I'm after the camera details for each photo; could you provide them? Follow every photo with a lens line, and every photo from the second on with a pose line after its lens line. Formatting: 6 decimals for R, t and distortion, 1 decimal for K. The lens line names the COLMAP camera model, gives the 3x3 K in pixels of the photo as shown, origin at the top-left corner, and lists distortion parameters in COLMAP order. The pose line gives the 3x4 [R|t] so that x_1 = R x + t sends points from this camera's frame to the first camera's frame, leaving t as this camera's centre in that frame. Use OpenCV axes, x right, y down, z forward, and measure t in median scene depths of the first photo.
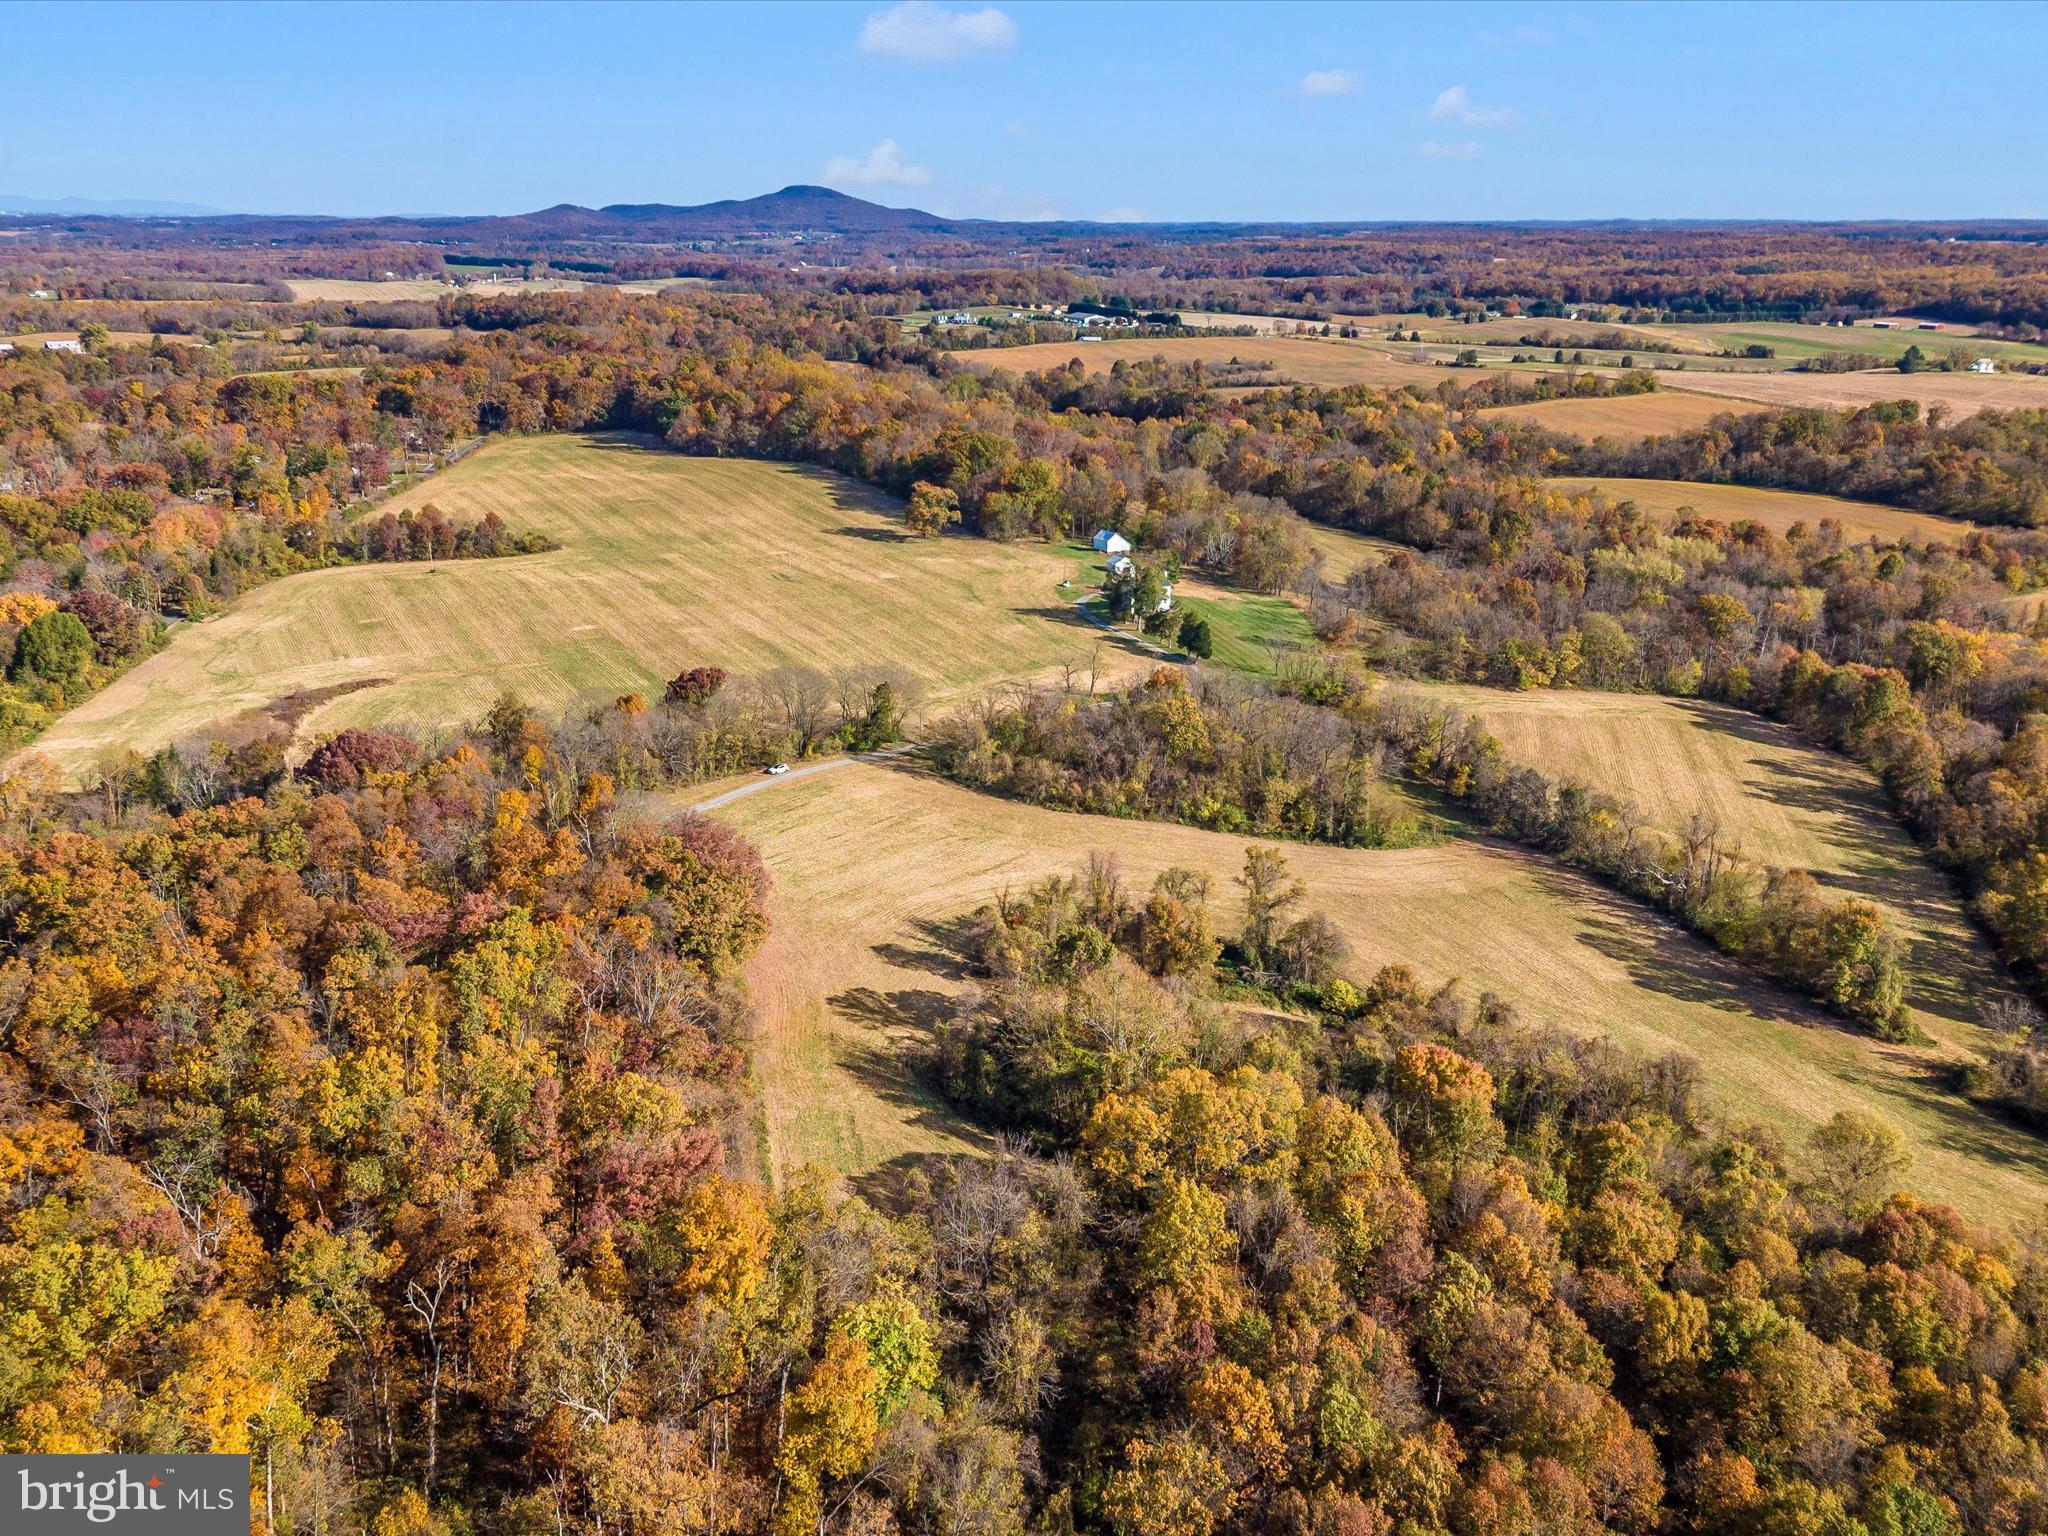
lens RADIAL K [[1900.1, 0, 1021.1], [0, 1900.1, 756.6], [0, 0, 1]] dist [0.044426, 0.000000]
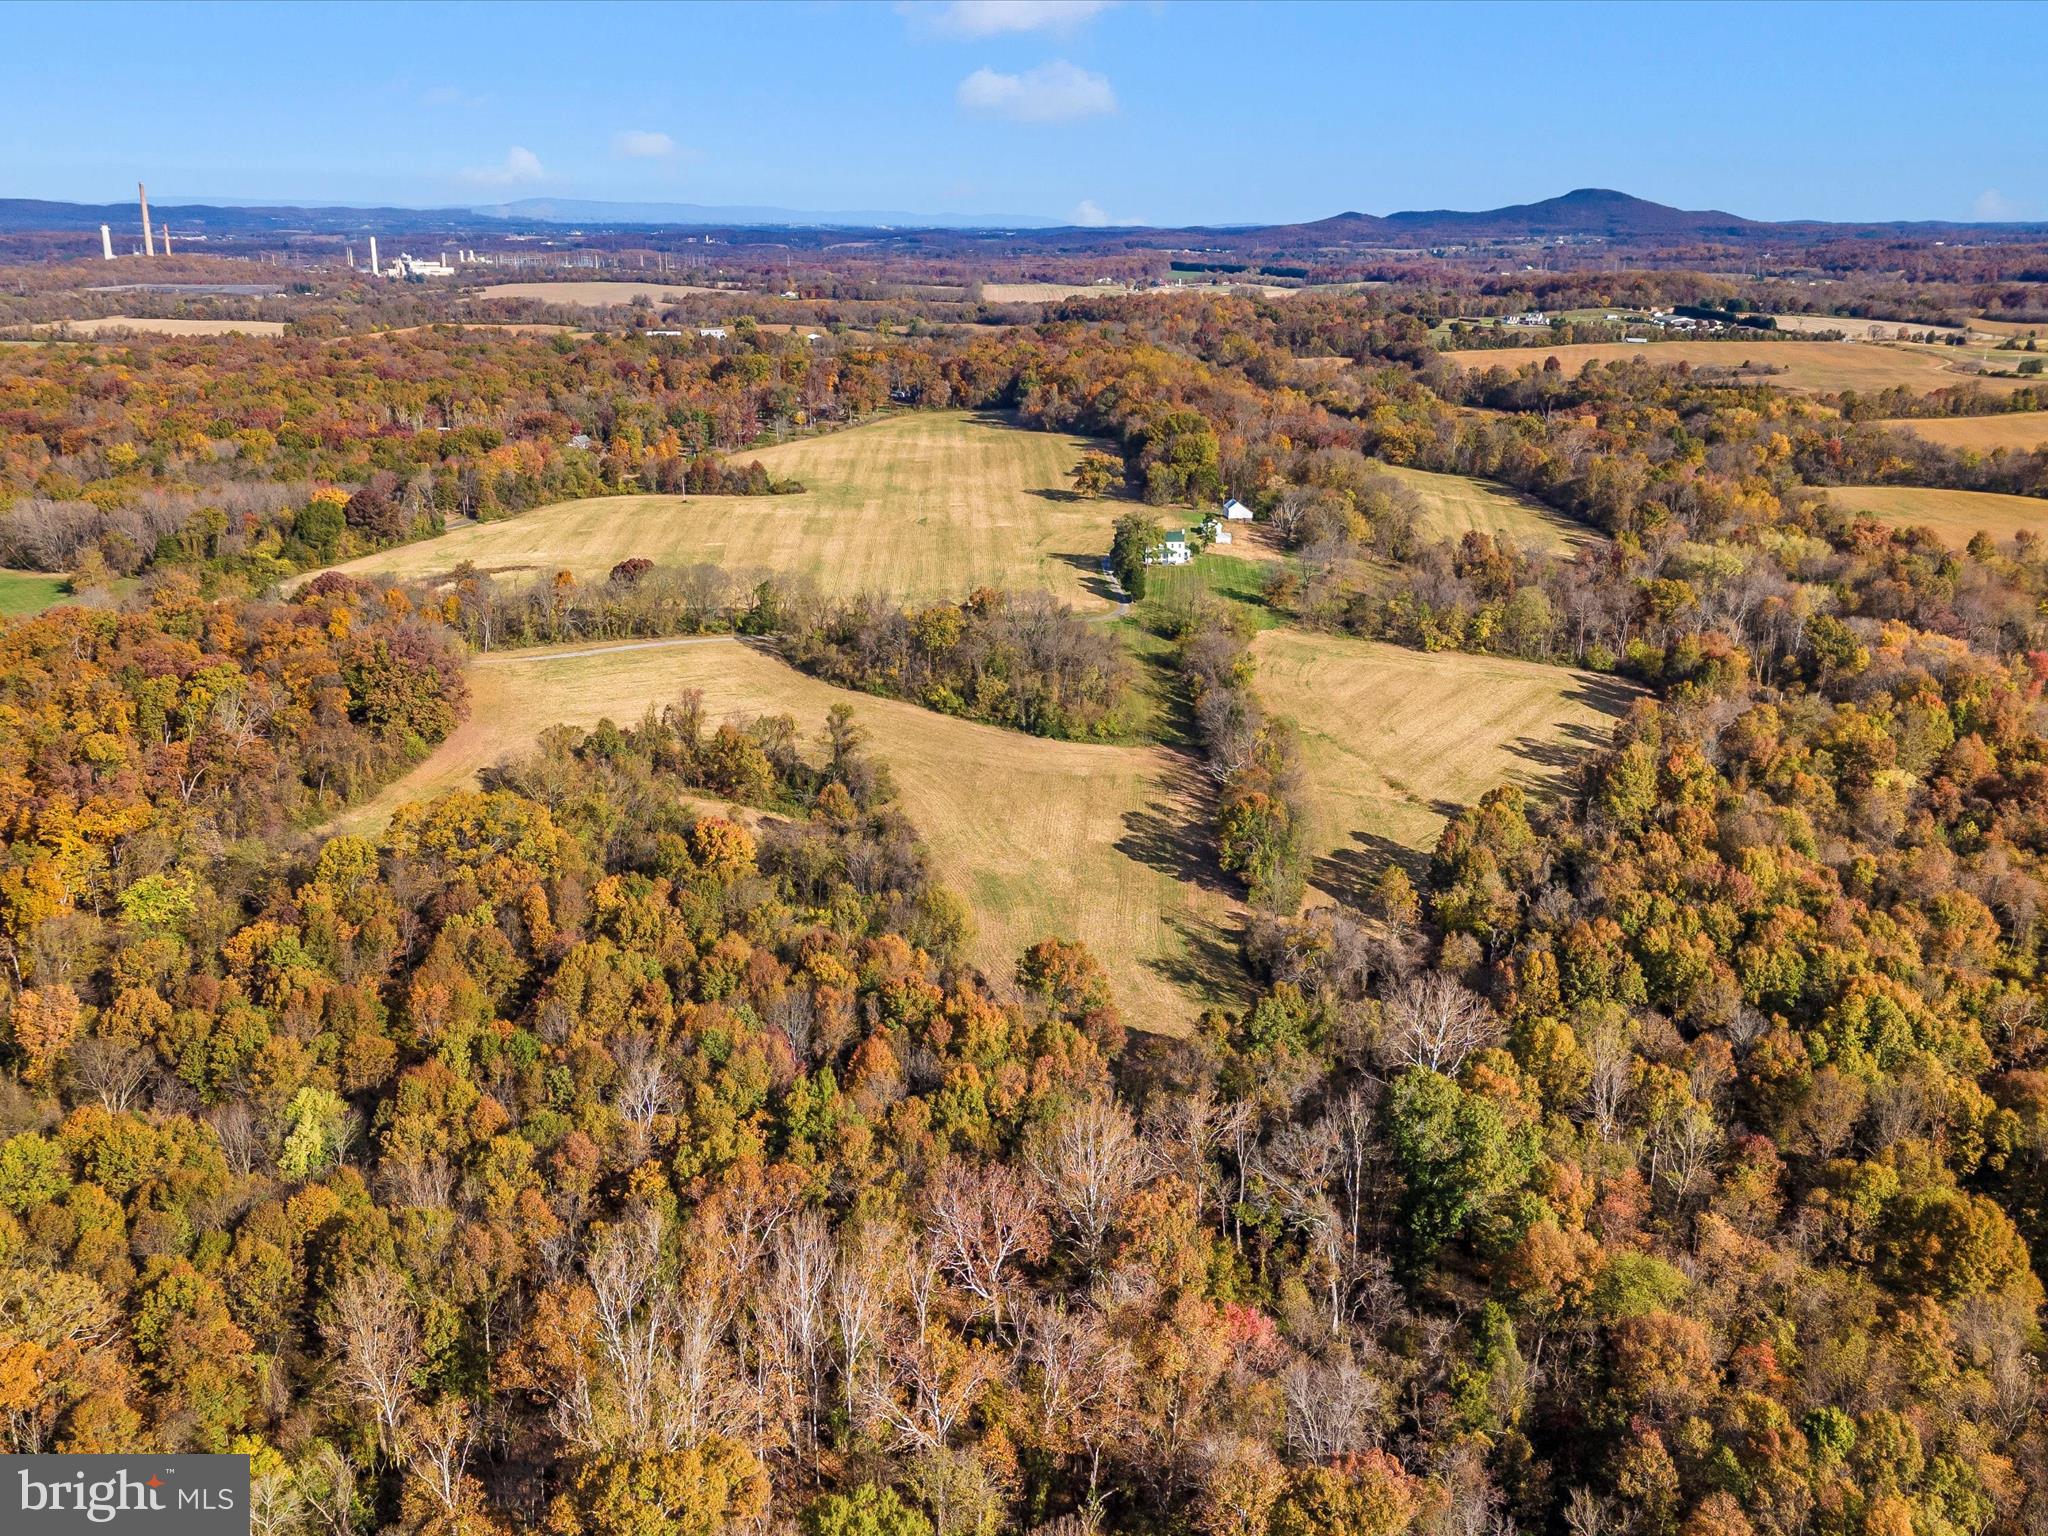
lens RADIAL K [[1900.1, 0, 1021.4], [0, 1900.1, 764.2], [0, 0, 1]] dist [0.044426, 0.000000]
pose [[0.916208, 0.104431, -0.386854, 0.263334], [-0.104211, 0.994320, 0.021609, 0.016768], [0.386914, 0.020516, 0.921888, -0.052396]]
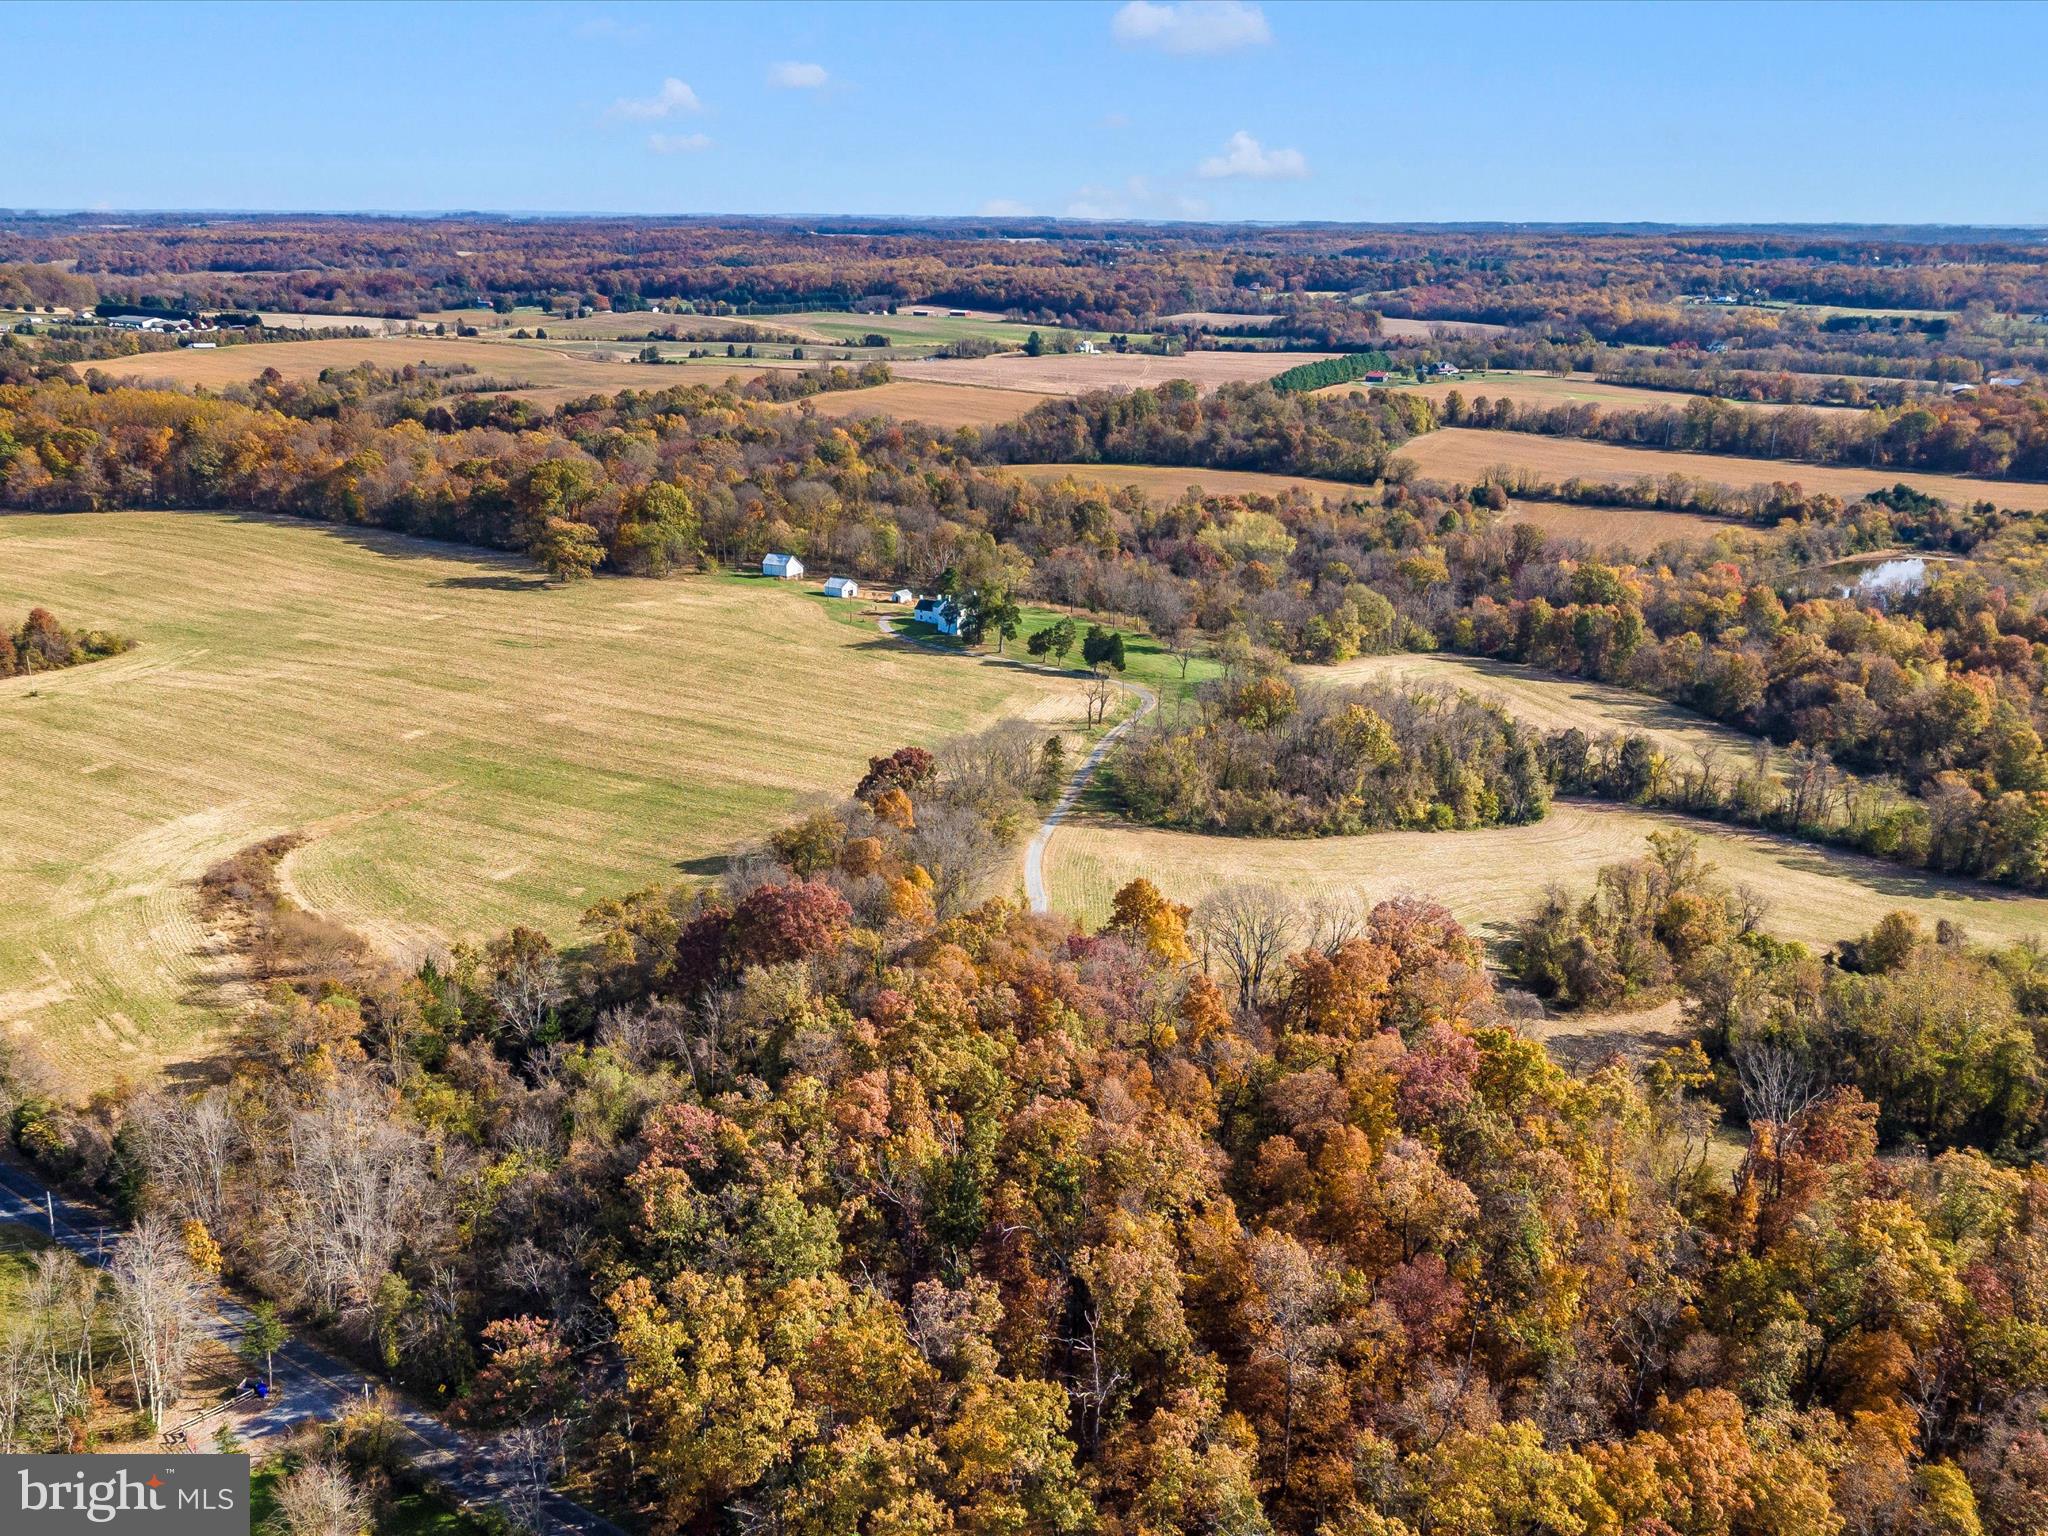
lens RADIAL K [[1900.1, 0, 1024.3], [0, 1900.1, 772.5], [0, 0, 1]] dist [0.044426, 0.000000]
pose [[0.832287, -0.155881, 0.531978, -0.253376], [0.149306, 0.987222, 0.055685, -0.033129], [-0.533860, 0.033082, 0.844925, 0.107979]]
